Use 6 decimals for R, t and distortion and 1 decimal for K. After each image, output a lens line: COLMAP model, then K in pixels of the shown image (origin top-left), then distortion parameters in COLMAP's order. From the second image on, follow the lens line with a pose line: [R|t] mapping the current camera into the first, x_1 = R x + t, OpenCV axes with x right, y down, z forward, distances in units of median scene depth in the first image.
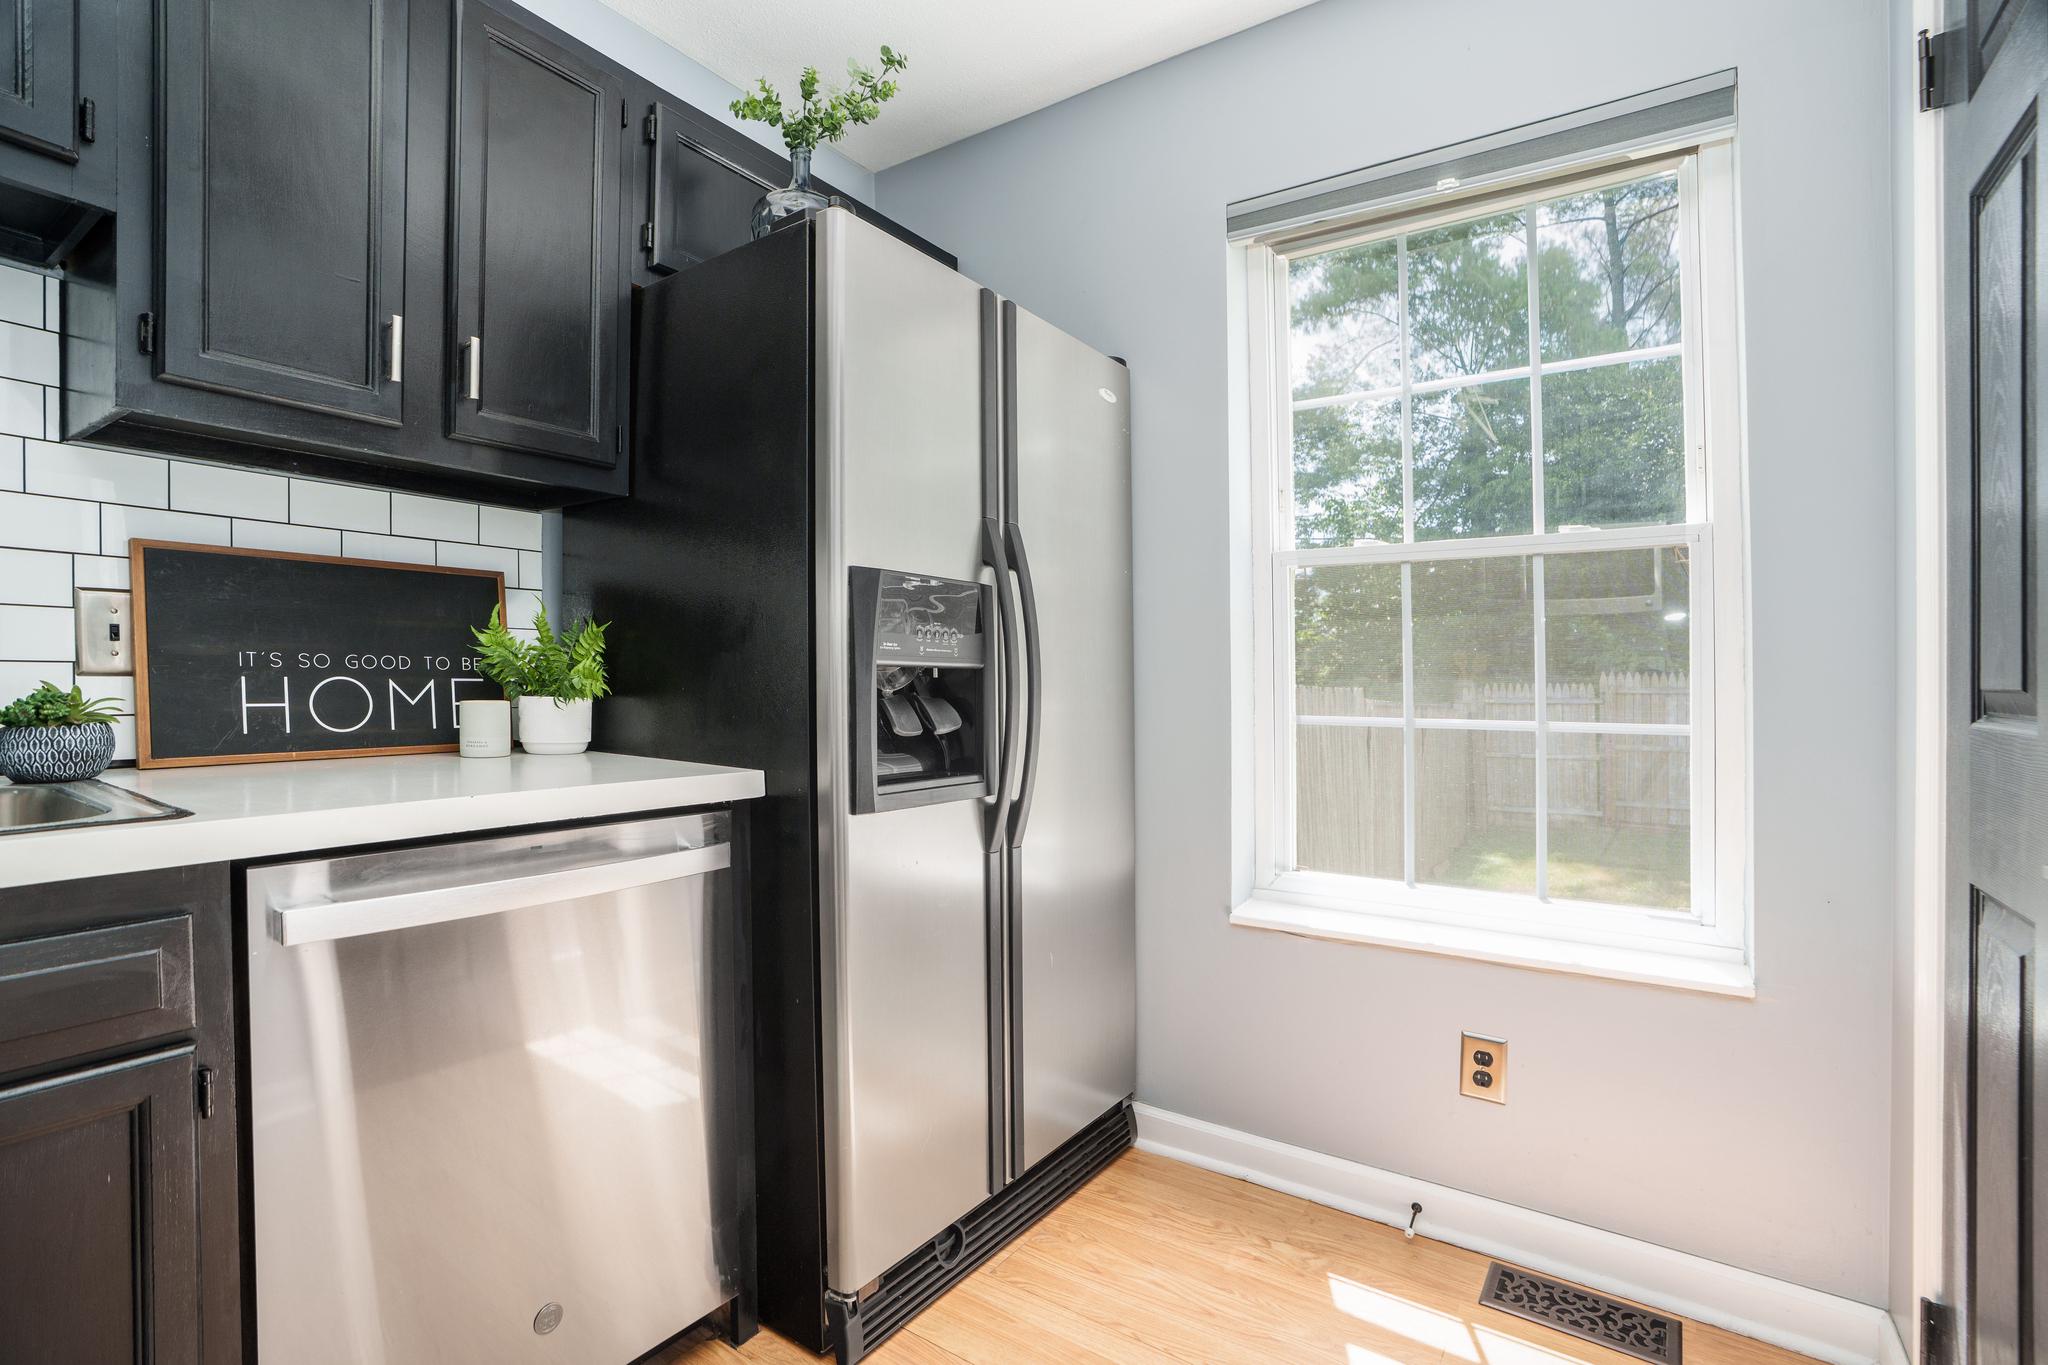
lens RADIAL K [[981.9, 0, 1024.0], [0, 981.9, 682.5], [0, 0, 1]] dist [-0.059878, 0.024406]
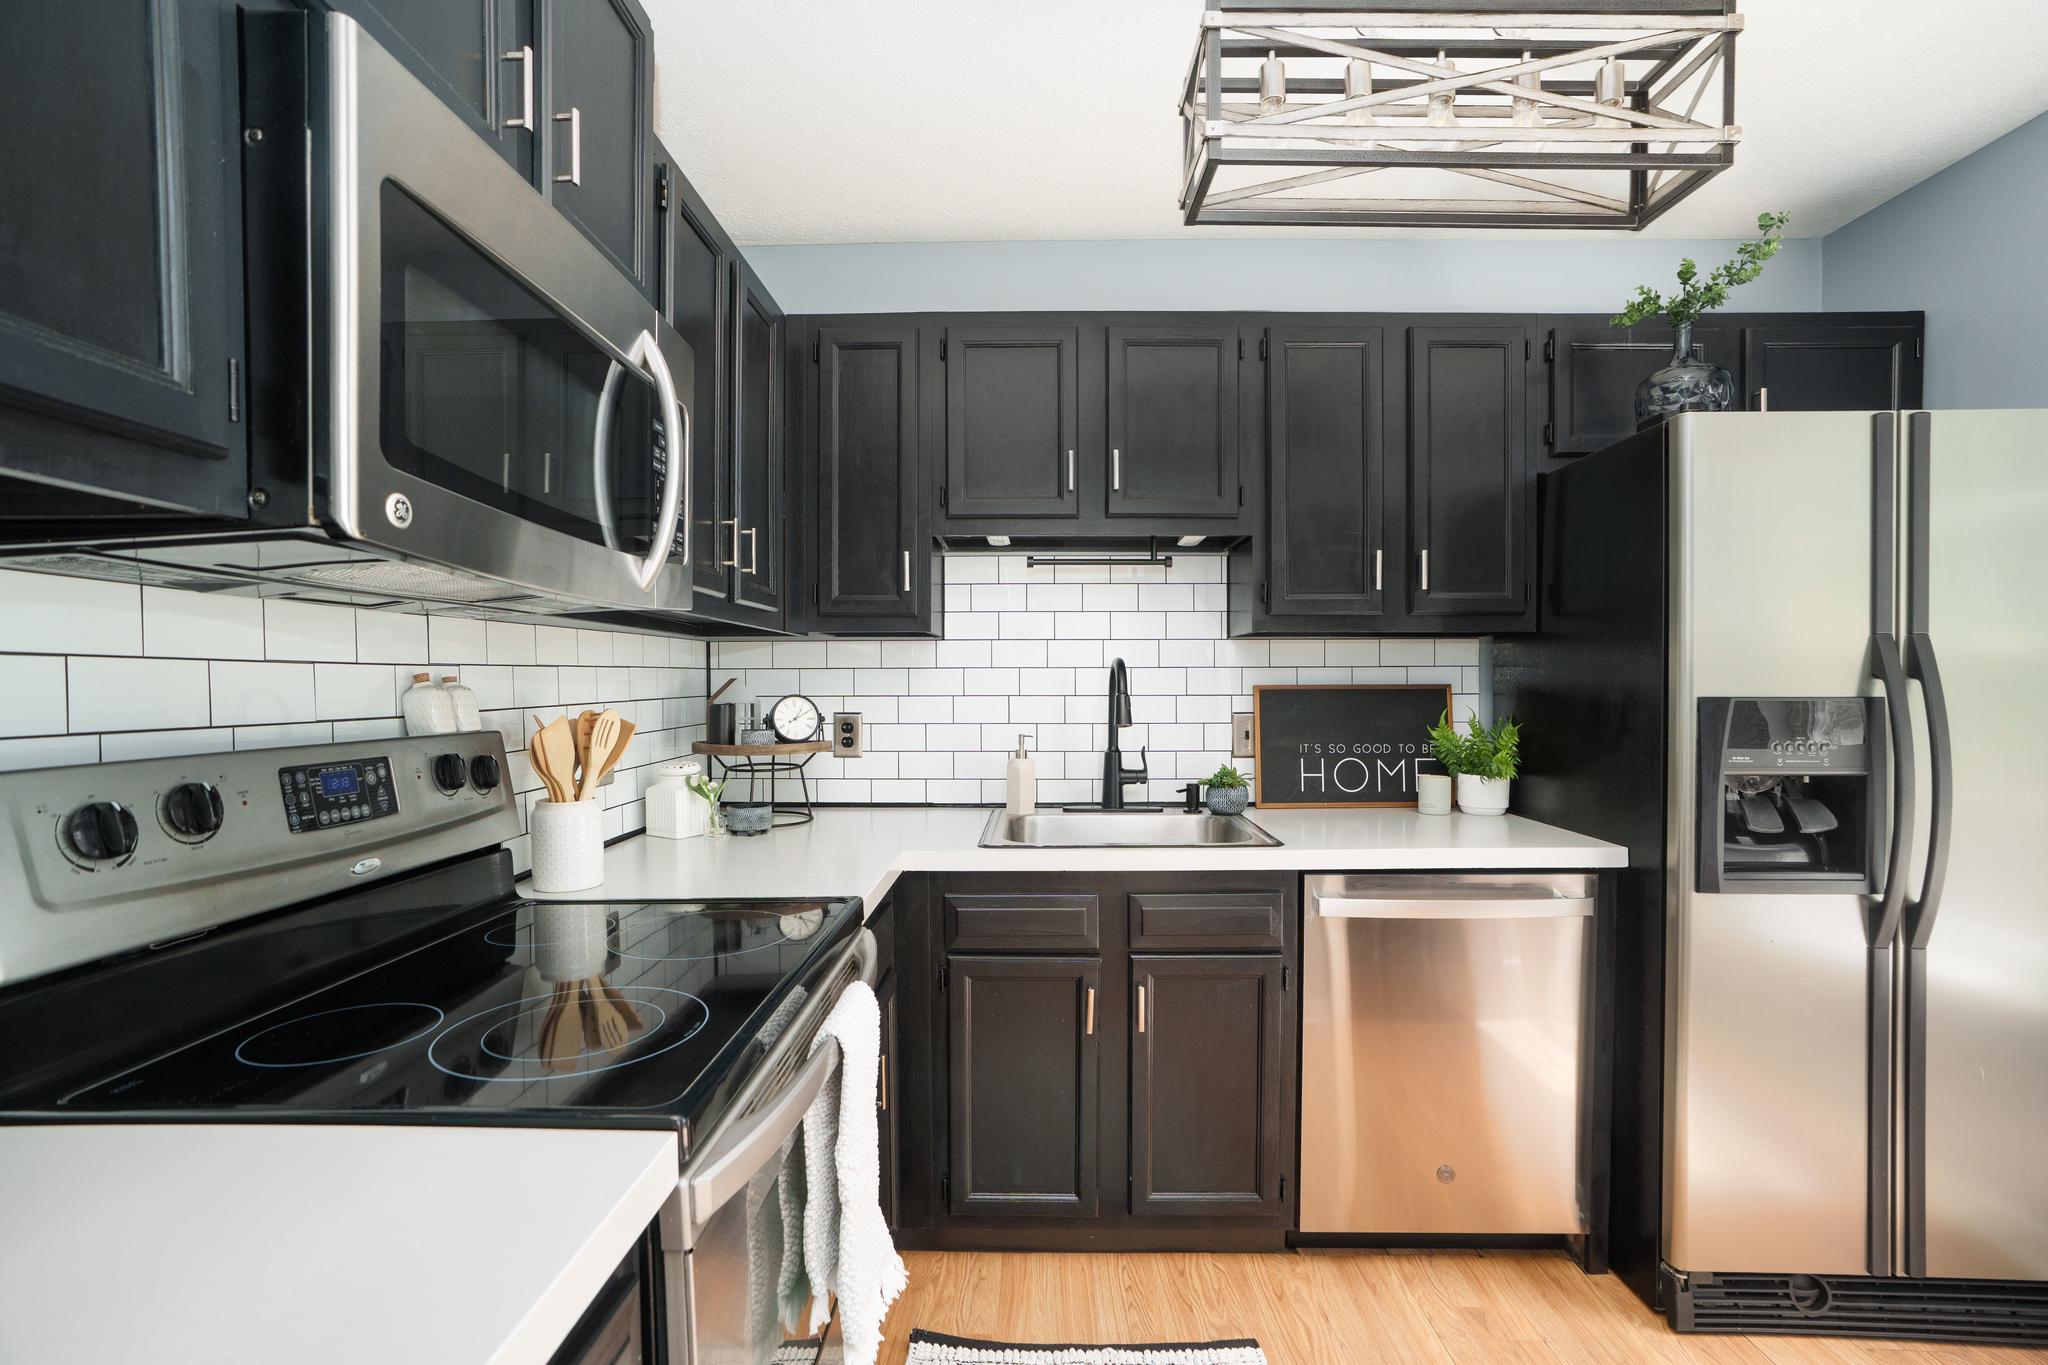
lens RADIAL K [[981.9, 0, 1024.0], [0, 981.9, 682.5], [0, 0, 1]] dist [-0.059878, 0.024406]
pose [[0.578205, 0.003413, -0.815885, 0.308973], [-0.010156, 0.999944, -0.003014, -0.116974], [0.815829, 0.010029, 0.578207, -0.402753]]
